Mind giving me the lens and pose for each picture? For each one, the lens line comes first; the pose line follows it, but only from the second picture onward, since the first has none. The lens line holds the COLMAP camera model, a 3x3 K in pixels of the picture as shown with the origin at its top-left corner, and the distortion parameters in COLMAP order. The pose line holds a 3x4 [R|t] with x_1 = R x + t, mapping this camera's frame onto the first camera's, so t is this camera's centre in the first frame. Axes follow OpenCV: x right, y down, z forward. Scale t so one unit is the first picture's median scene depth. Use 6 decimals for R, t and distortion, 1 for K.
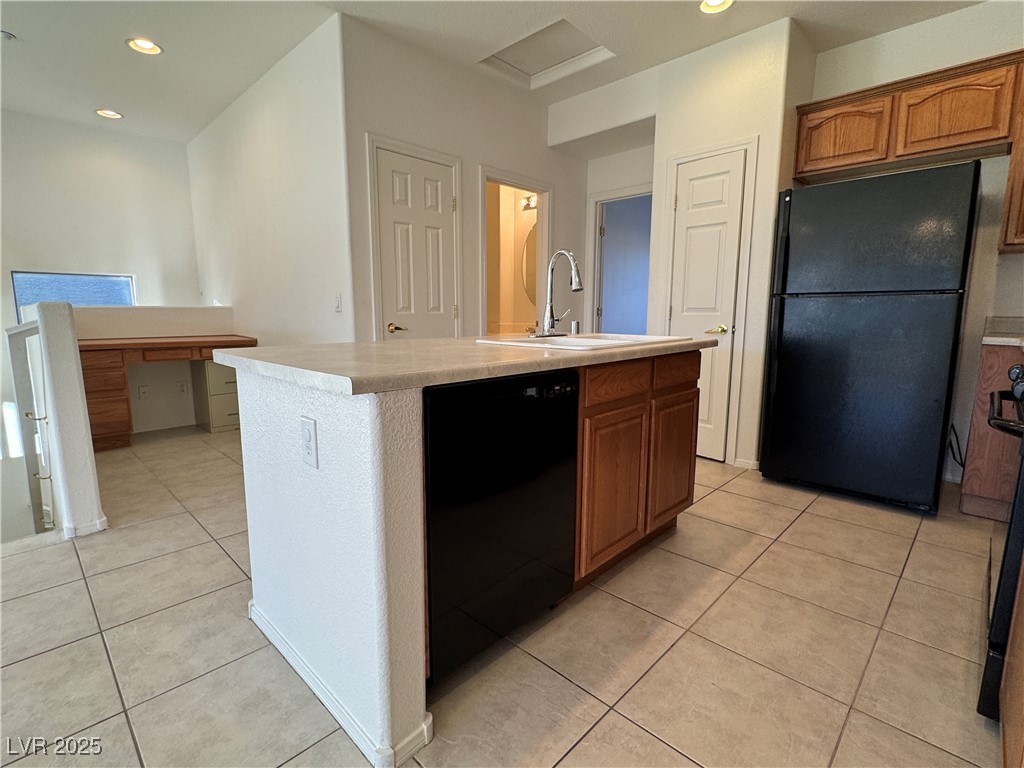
lens RADIAL K [[493.5, 0, 509.0], [0, 493.5, 383.6], [0, 0, 1]] dist [-0.002484, 0.000092]
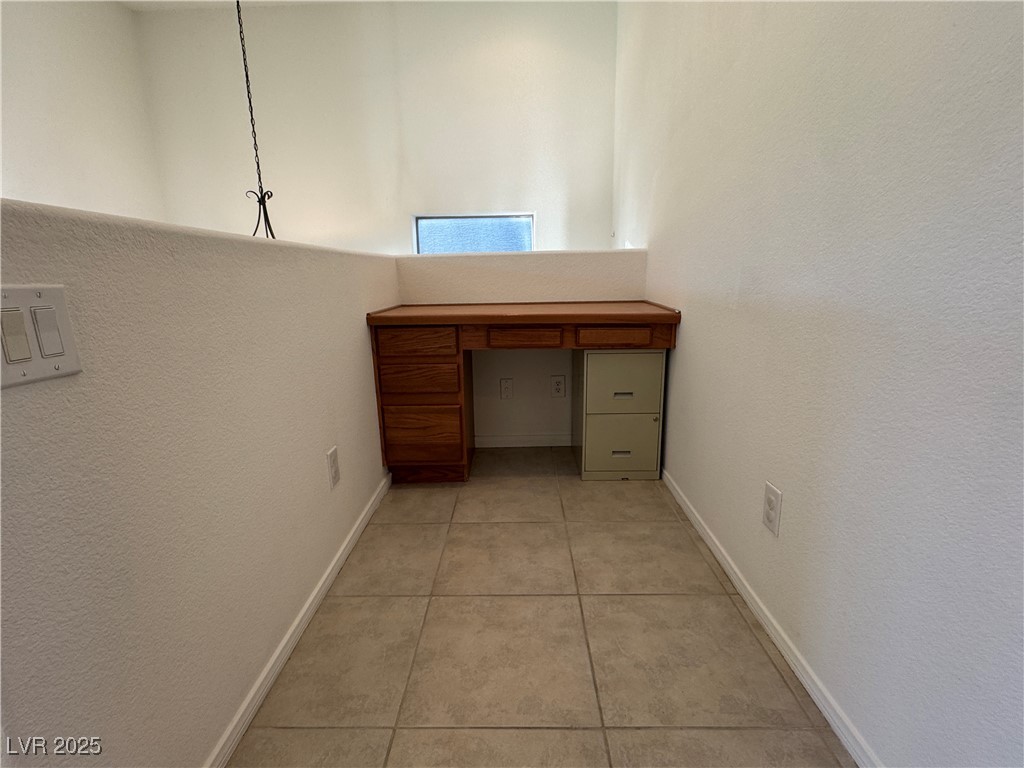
lens RADIAL K [[494.5, 0, 508.6], [0, 494.5, 386.1], [0, 0, 1]] dist [-0.001374, -0.000633]
pose [[0.685137, 0.149342, -0.712940, -0.232809], [-0.085975, 0.988495, 0.124441, -0.055714], [0.723322, -0.023963, 0.690095, 0.465937]]
